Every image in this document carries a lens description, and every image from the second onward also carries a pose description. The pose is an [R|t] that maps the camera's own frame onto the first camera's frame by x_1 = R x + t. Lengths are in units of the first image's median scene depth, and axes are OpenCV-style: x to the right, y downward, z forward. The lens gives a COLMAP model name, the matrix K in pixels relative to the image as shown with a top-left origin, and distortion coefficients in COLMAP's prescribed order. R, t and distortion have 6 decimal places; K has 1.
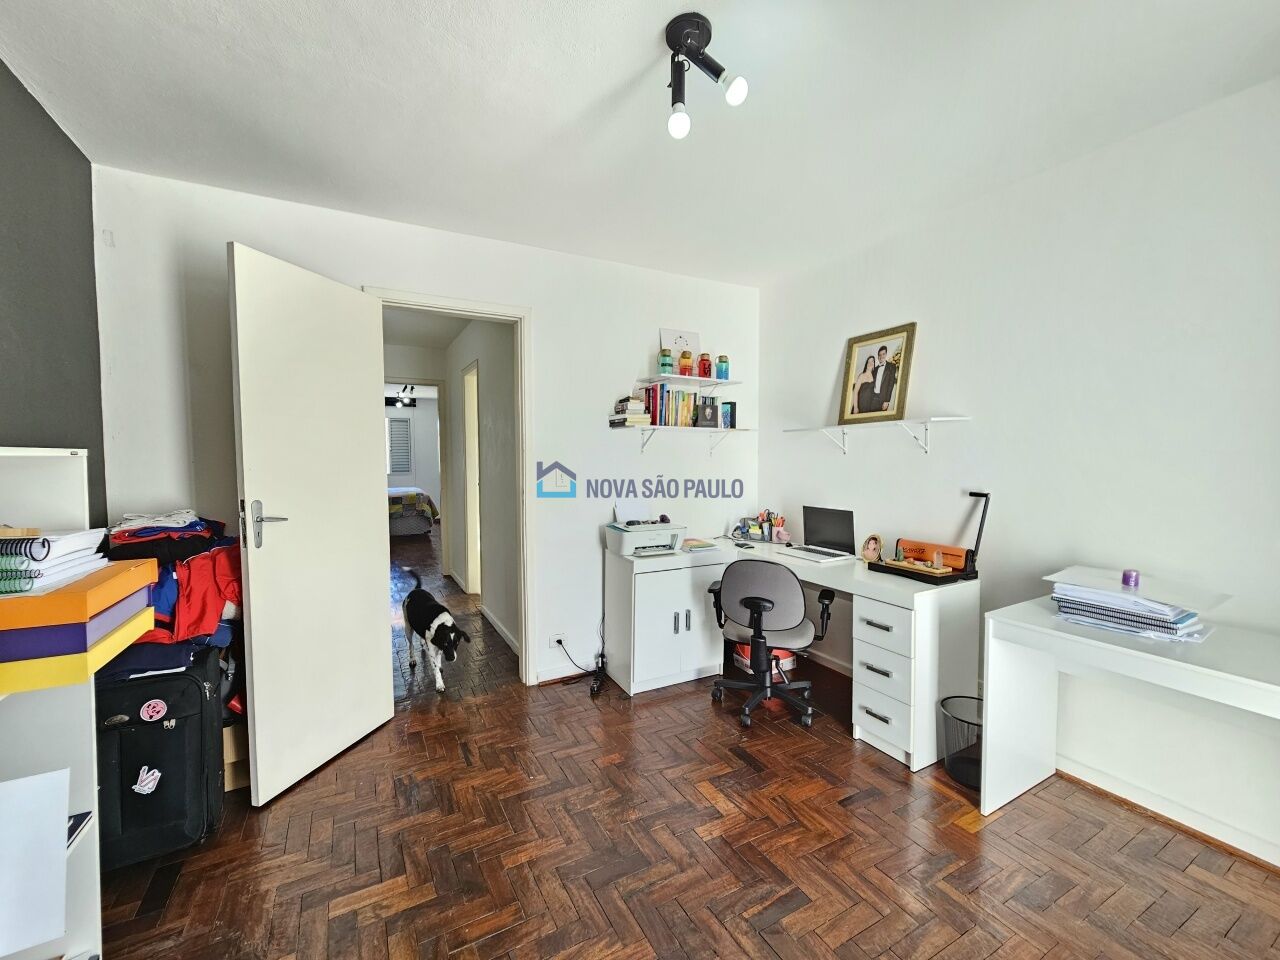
lens RADIAL K [[521.5, 0, 640.0], [0, 521.5, 480.0], [0, 0, 1]] dist [0.000001, -0.000292]
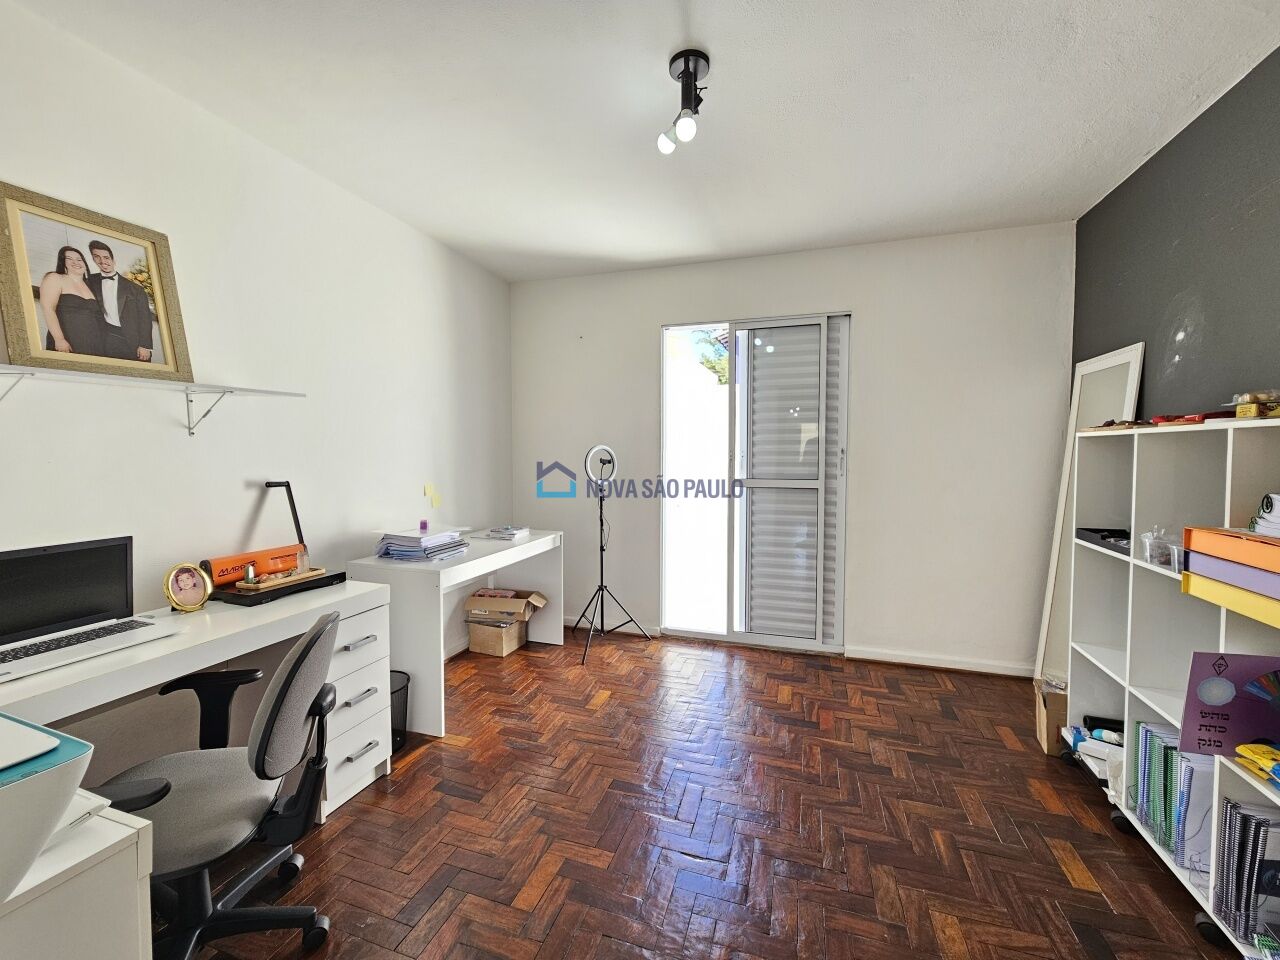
lens RADIAL K [[521.5, 0, 640.0], [0, 521.5, 480.0], [0, 0, 1]] dist [0.000001, -0.000292]
pose [[-0.680167, -0.035893, 0.732178, -0.355045], [0.037998, 0.995732, 0.084112, -0.024835], [-0.732071, 0.085032, -0.675900, 0.975304]]
